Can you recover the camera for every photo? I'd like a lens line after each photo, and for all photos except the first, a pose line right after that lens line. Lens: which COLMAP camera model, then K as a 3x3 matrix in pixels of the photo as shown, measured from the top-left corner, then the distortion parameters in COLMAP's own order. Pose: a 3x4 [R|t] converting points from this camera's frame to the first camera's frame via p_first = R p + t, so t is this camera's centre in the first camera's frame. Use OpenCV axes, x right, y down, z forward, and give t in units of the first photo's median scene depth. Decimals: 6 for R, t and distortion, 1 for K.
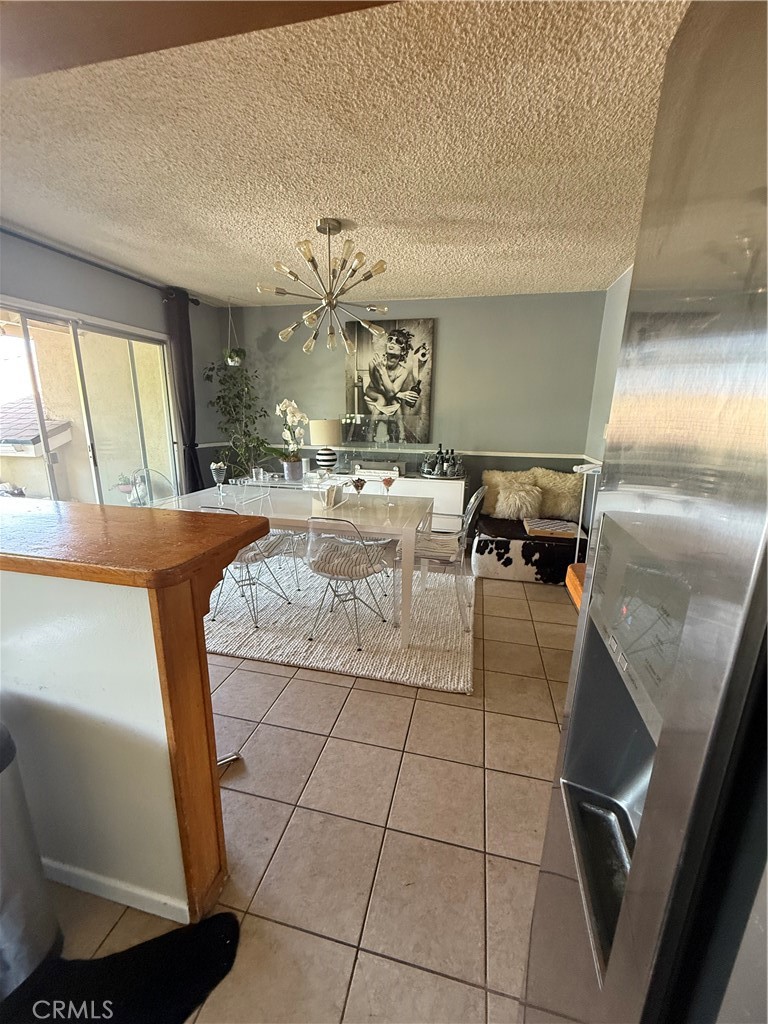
lens RADIAL K [[407.8, 0, 384.0], [0, 407.8, 512.0], [0, 0, 1]] dist [-0.000762, 0.000261]
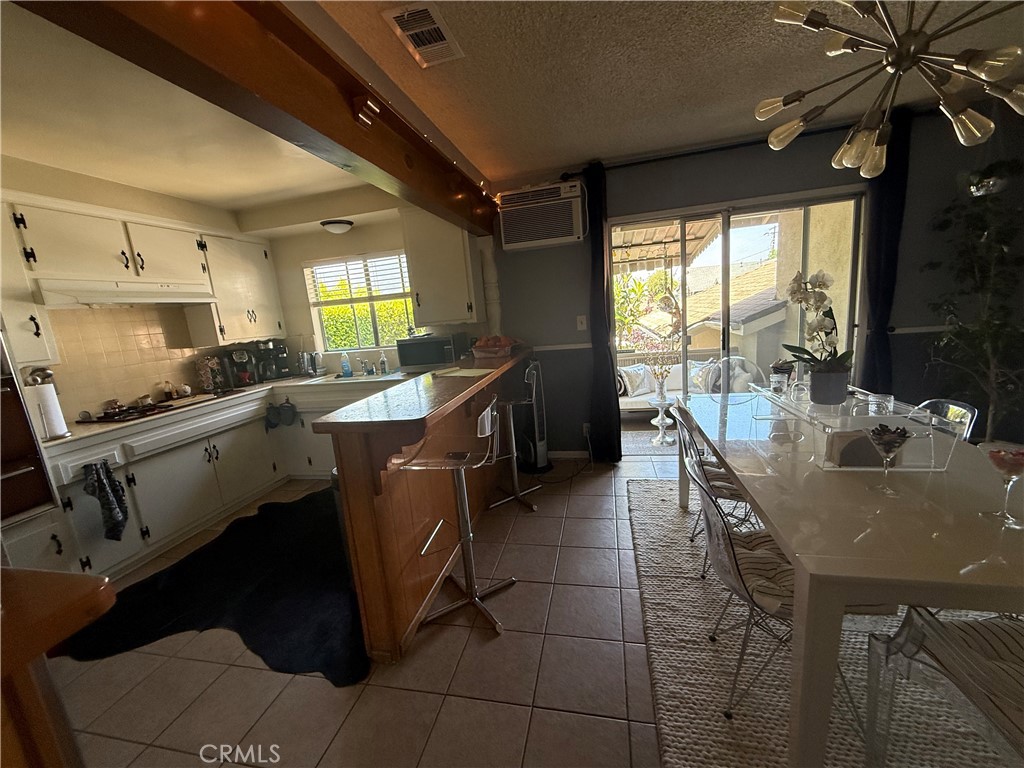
lens RADIAL K [[407.8, 0, 512.0], [0, 407.8, 384.0], [0, 0, 1]] dist [-0.000762, 0.000261]
pose [[0.009129, 0.163496, -0.986502, 0.263940], [-0.150465, 0.975535, 0.160286, -0.096769], [0.988573, 0.146970, 0.033506, 0.389769]]
